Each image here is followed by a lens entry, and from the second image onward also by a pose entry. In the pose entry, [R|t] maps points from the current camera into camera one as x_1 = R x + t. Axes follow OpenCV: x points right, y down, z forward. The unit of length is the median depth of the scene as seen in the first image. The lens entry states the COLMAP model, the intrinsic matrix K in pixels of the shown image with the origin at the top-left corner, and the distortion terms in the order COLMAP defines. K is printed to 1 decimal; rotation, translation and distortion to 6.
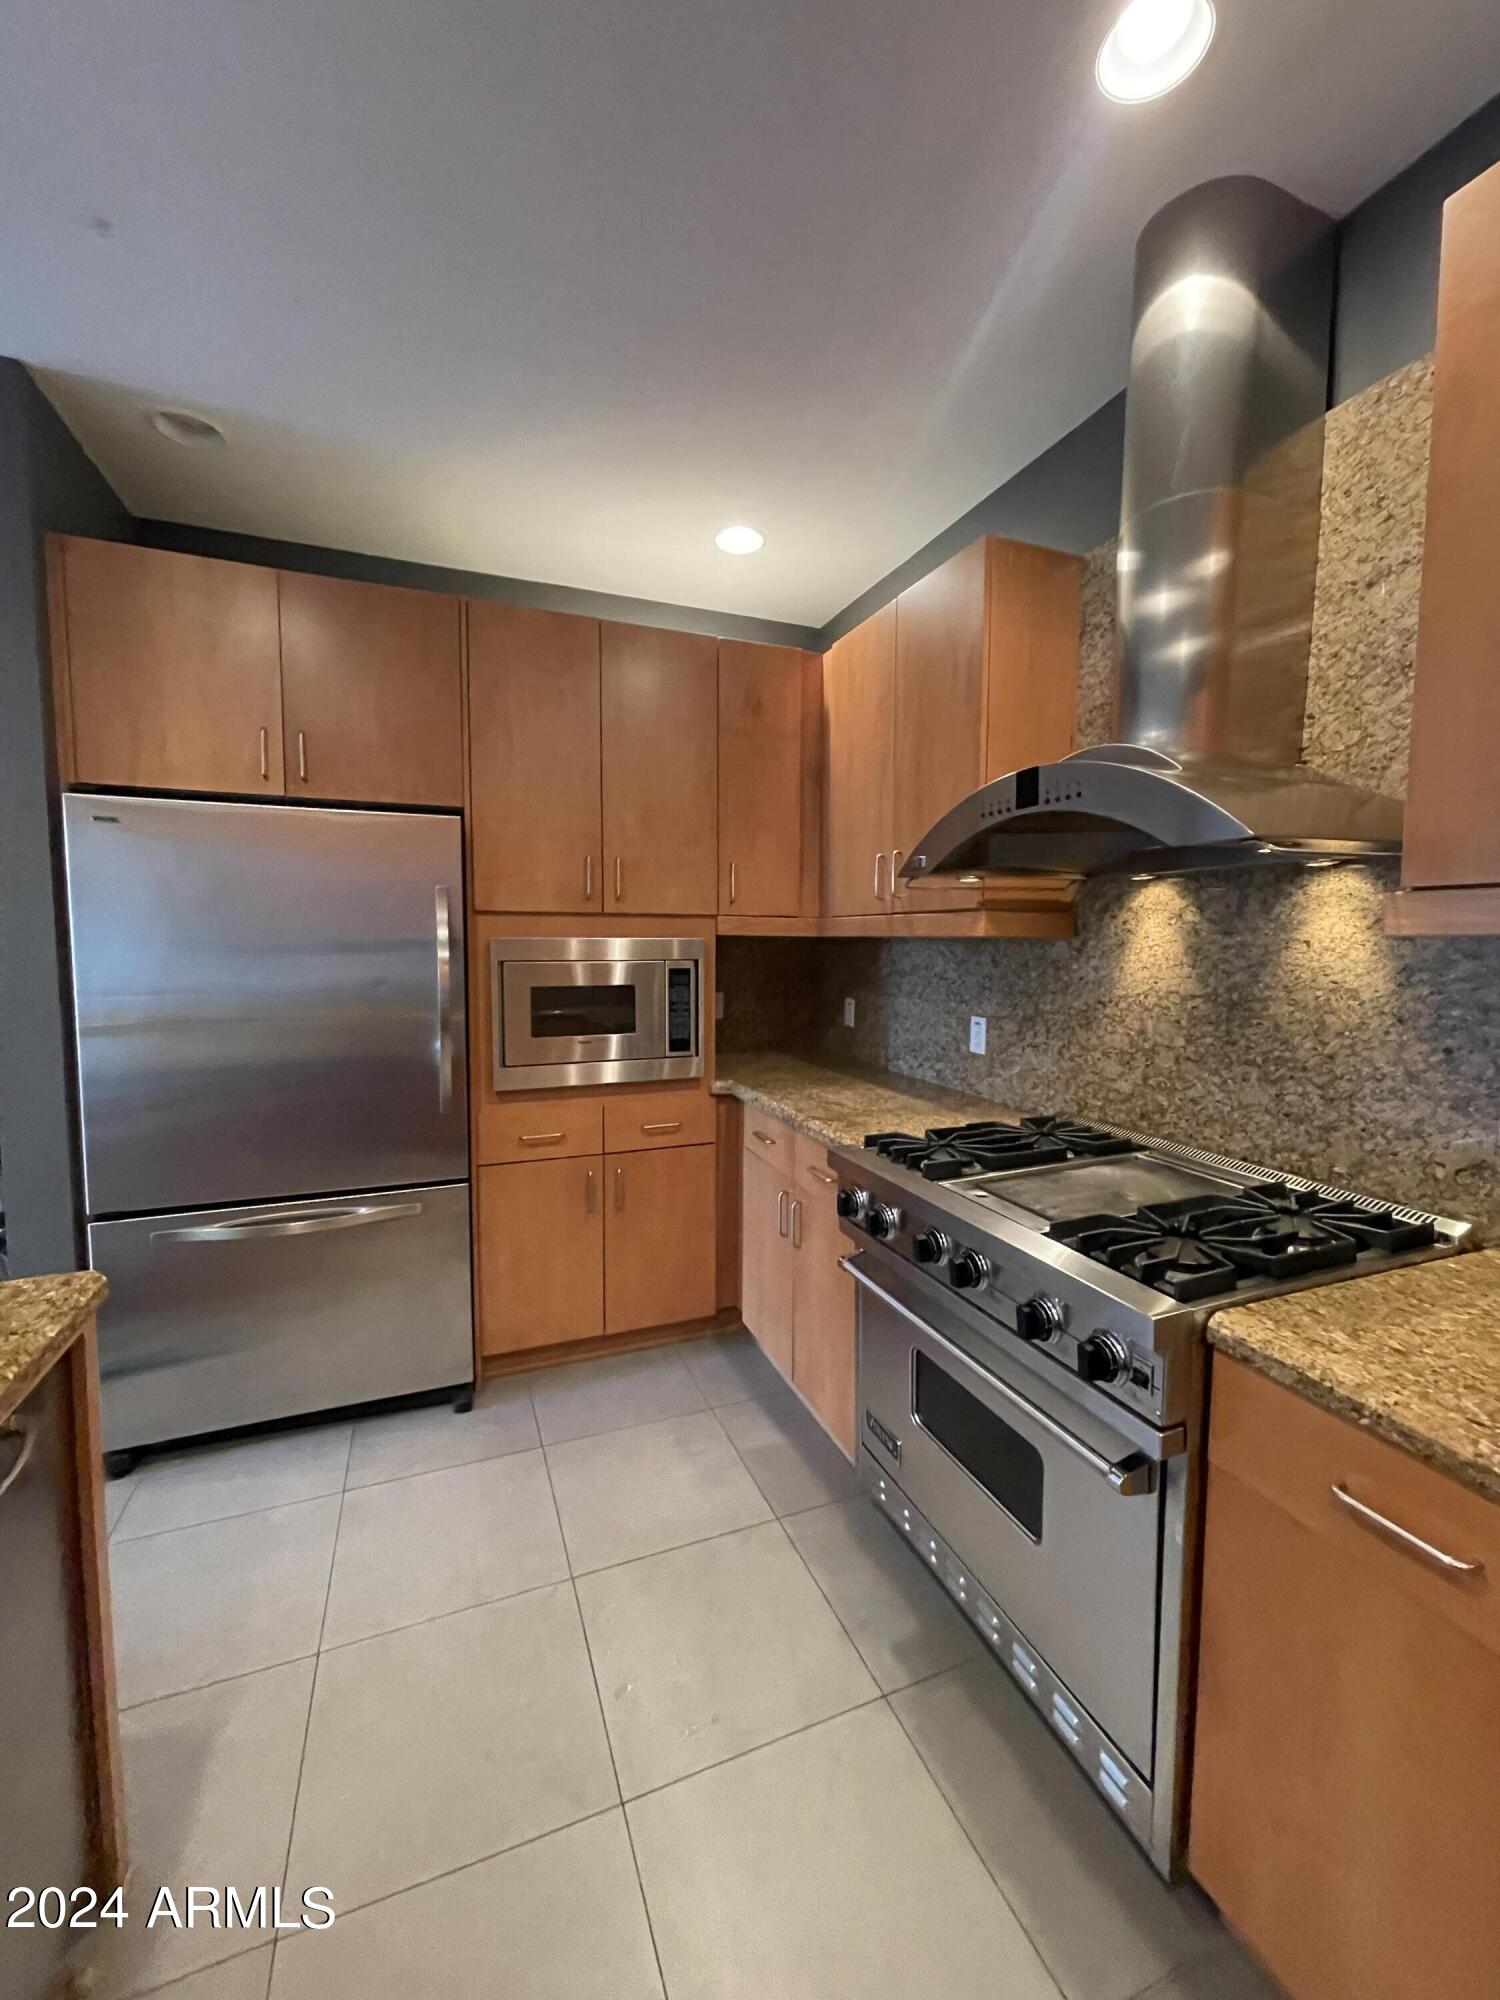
lens RADIAL K [[803.6, 0, 757.1], [0, 803.6, 999.2], [0, 0, 1]] dist [-0.004739, 0.001095]
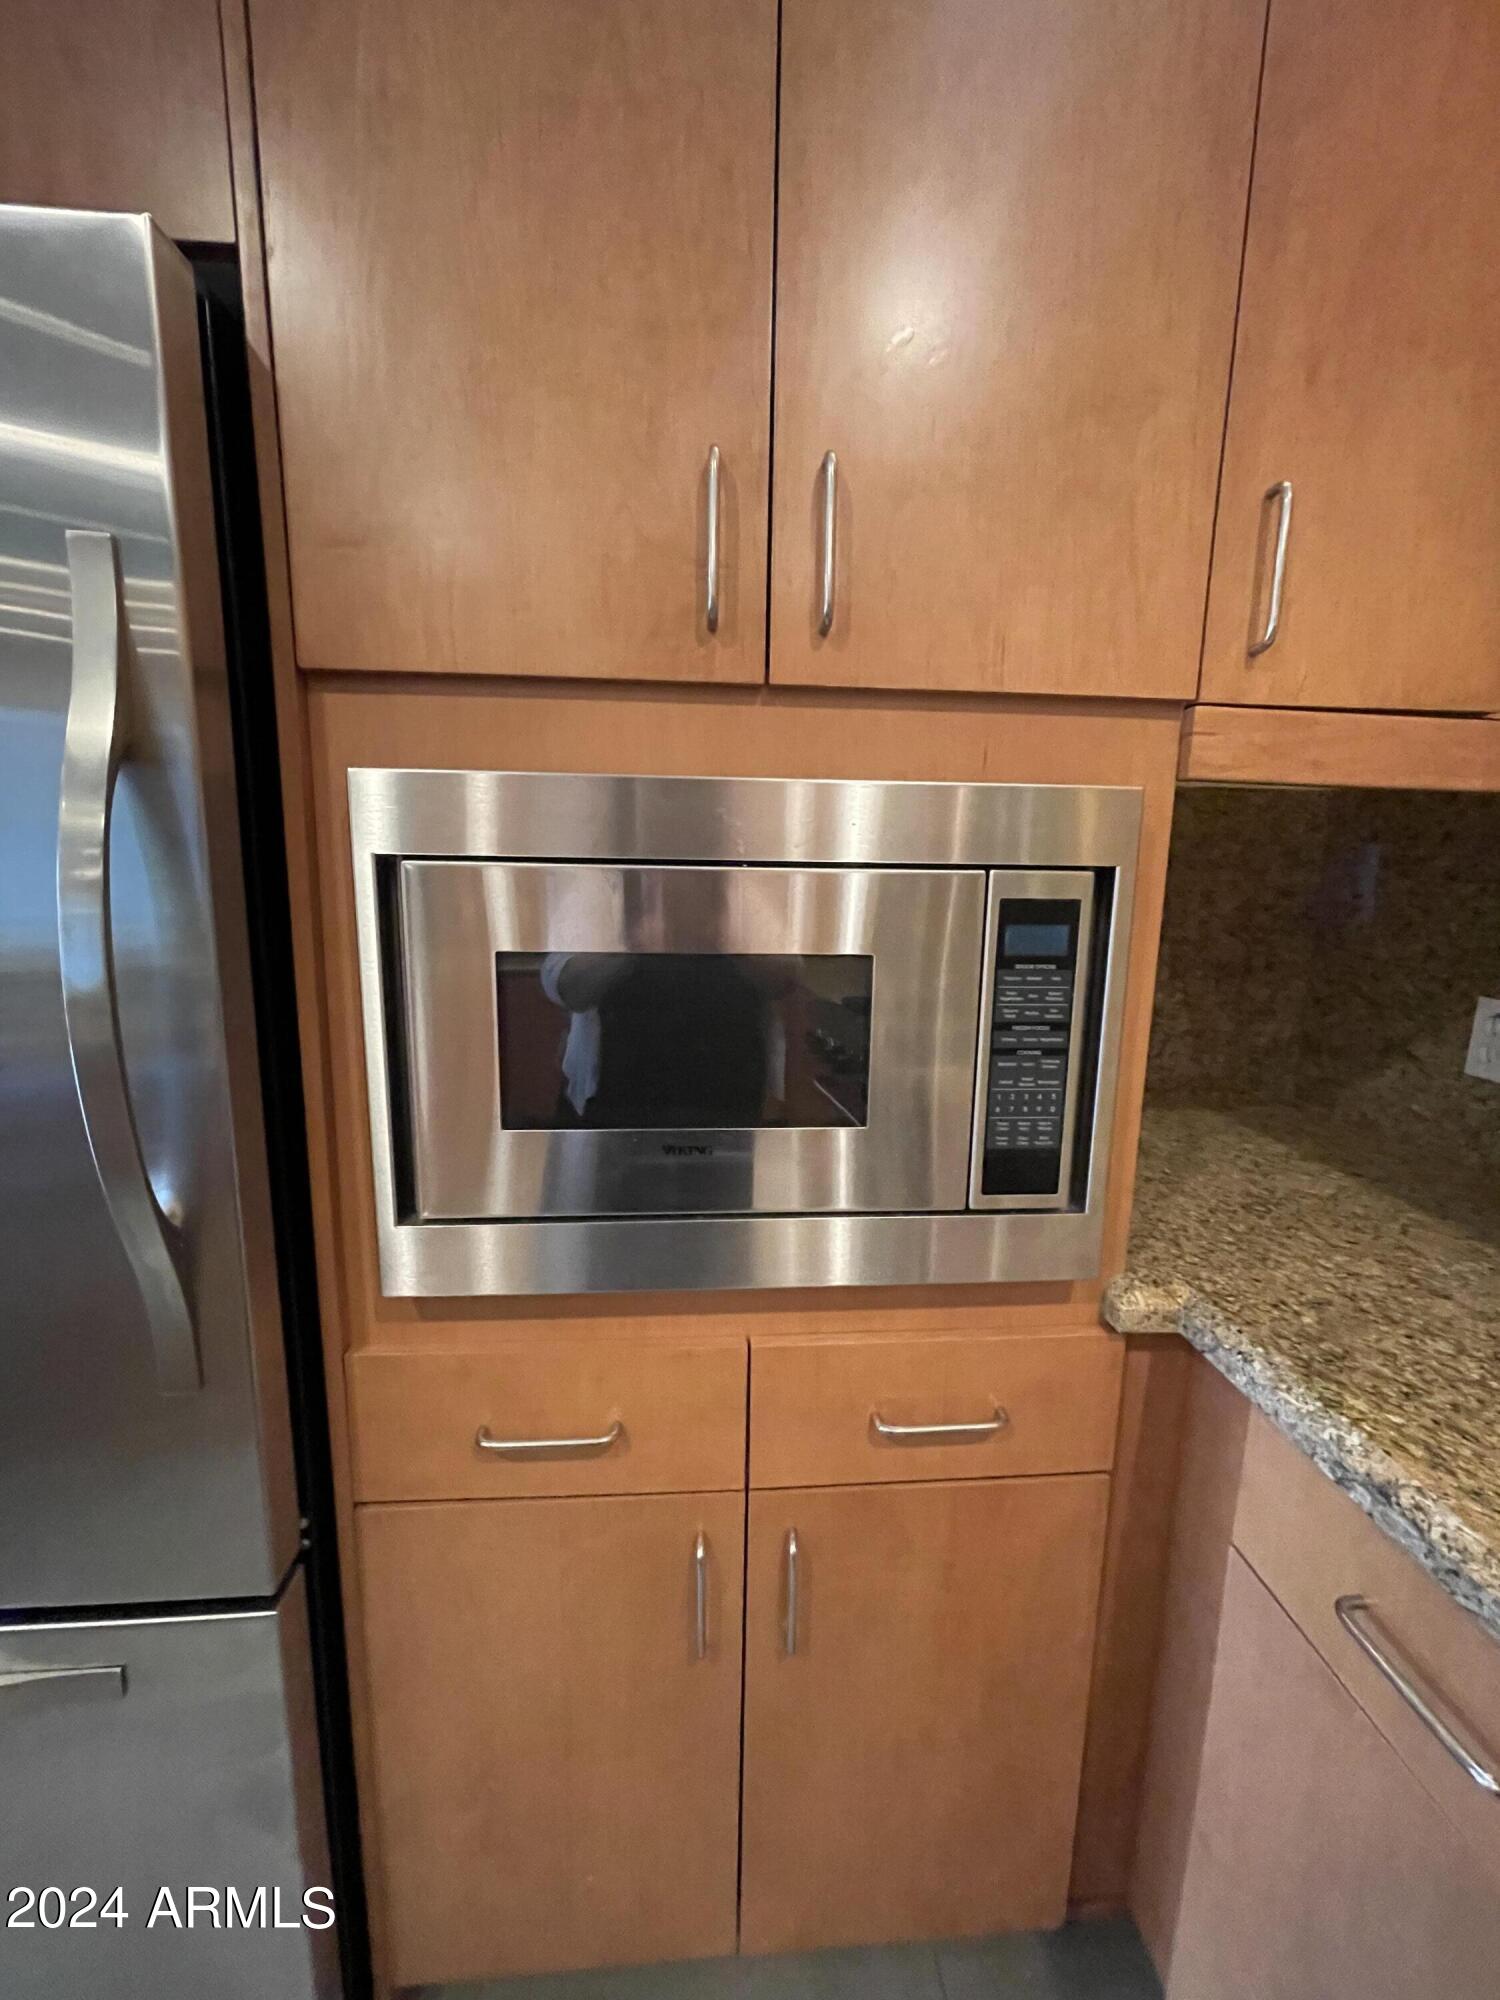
lens RADIAL K [[803.6, 0, 759.0], [0, 803.6, 1003.3], [0, 0, 1]] dist [-0.004739, 0.001095]
pose [[0.949265, 0.067002, -0.307256, -0.065607], [-0.039555, 0.994719, 0.094708, -0.016432], [0.311979, -0.077749, 0.946902, 0.463853]]
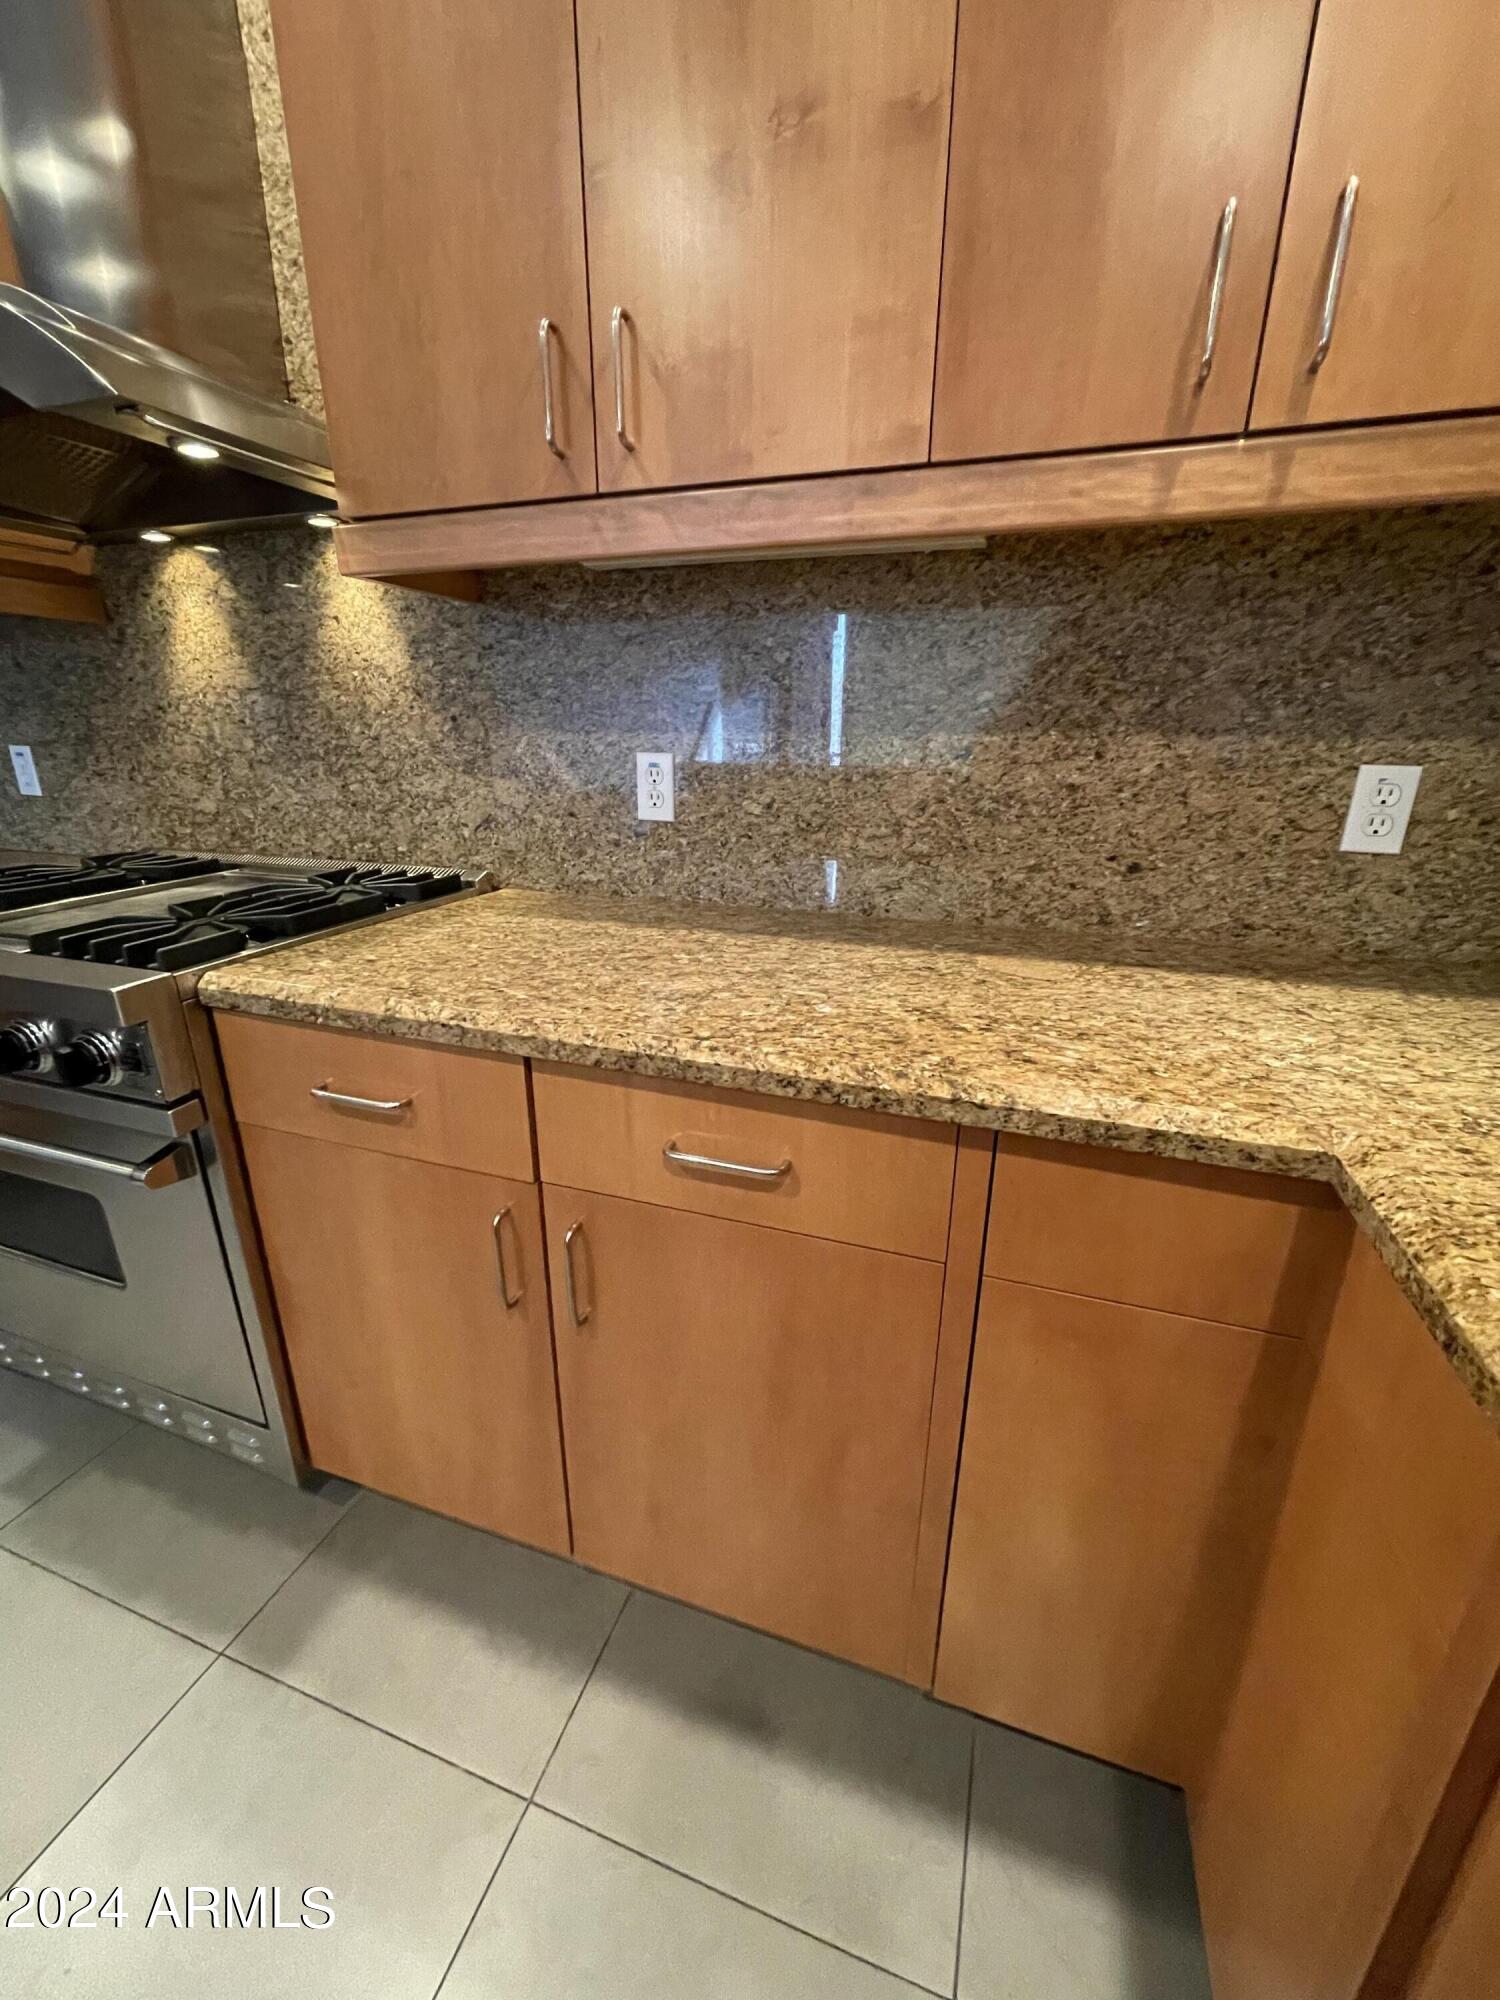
lens RADIAL K [[803.6, 0, 748.9], [0, 803.6, 998.4], [0, 0, 1]] dist [-0.004739, 0.001095]
pose [[0.660409, -0.237009, 0.712522, 0.217619], [0.055335, 0.961663, 0.268593, 0.139375], [-0.748864, -0.137954, 0.648206, -0.064781]]
